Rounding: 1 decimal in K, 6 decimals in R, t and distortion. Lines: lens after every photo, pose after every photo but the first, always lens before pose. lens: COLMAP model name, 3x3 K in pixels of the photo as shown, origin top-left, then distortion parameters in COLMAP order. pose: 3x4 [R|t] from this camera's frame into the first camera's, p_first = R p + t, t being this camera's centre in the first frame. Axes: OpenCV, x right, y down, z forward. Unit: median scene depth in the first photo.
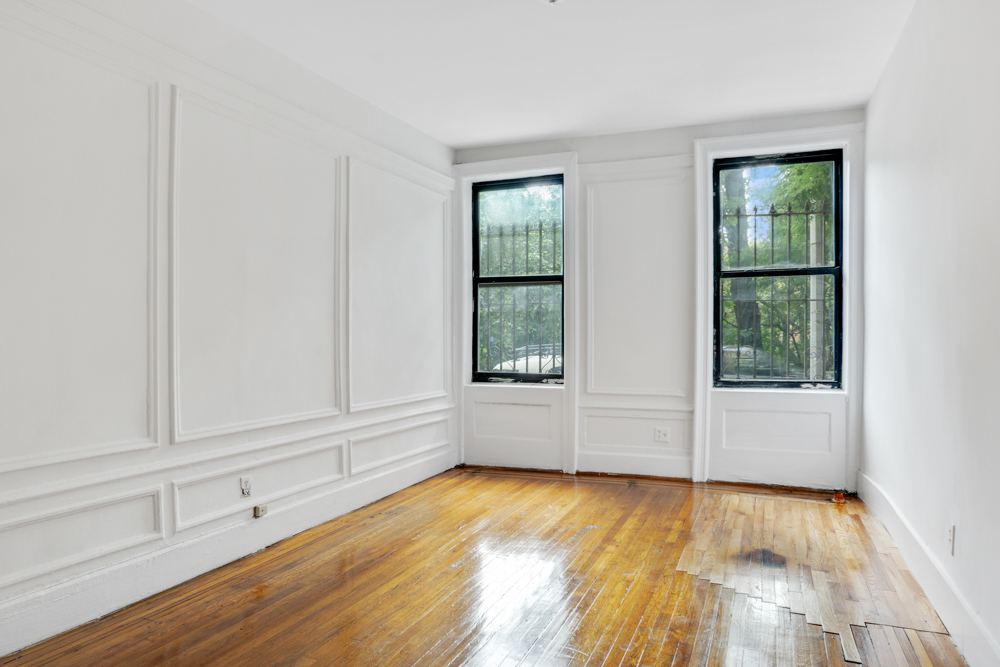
lens RADIAL K [[637.4, 0, 500.0], [0, 637.4, 333.5], [0, 0, 1]] dist [-0.003175, 0.000358]
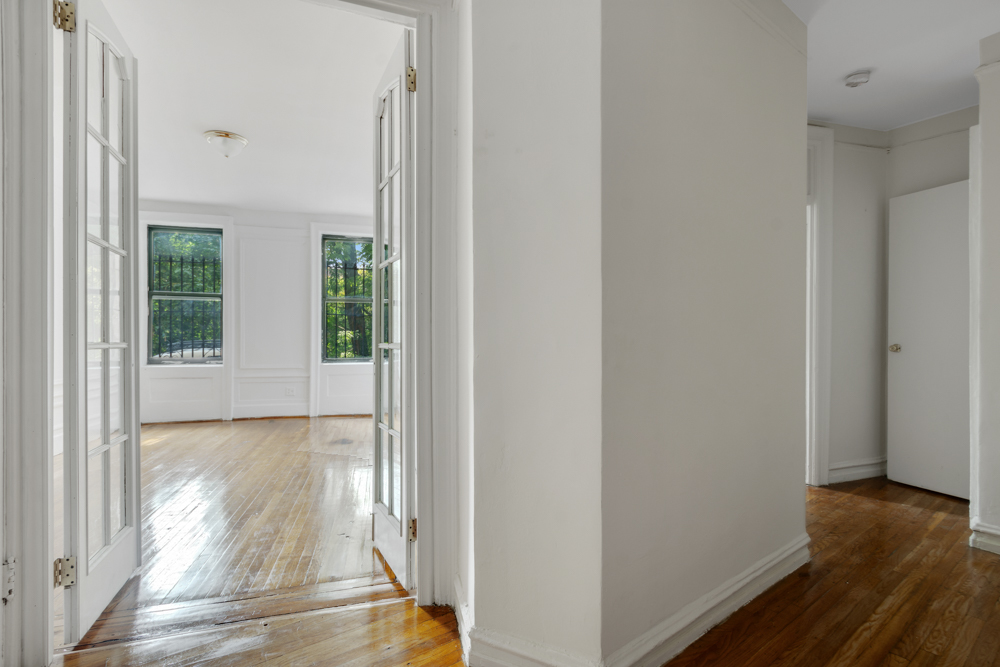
lens RADIAL K [[441.0, 0, 502.6], [0, 441.0, 340.9], [0, 0, 1]] dist [0.000092, 0.000018]
pose [[0.770187, -0.003287, 0.637809, -0.062773], [-0.007112, 0.999880, 0.013742, 0.003344], [-0.637778, -0.015120, 0.770072, -0.276827]]
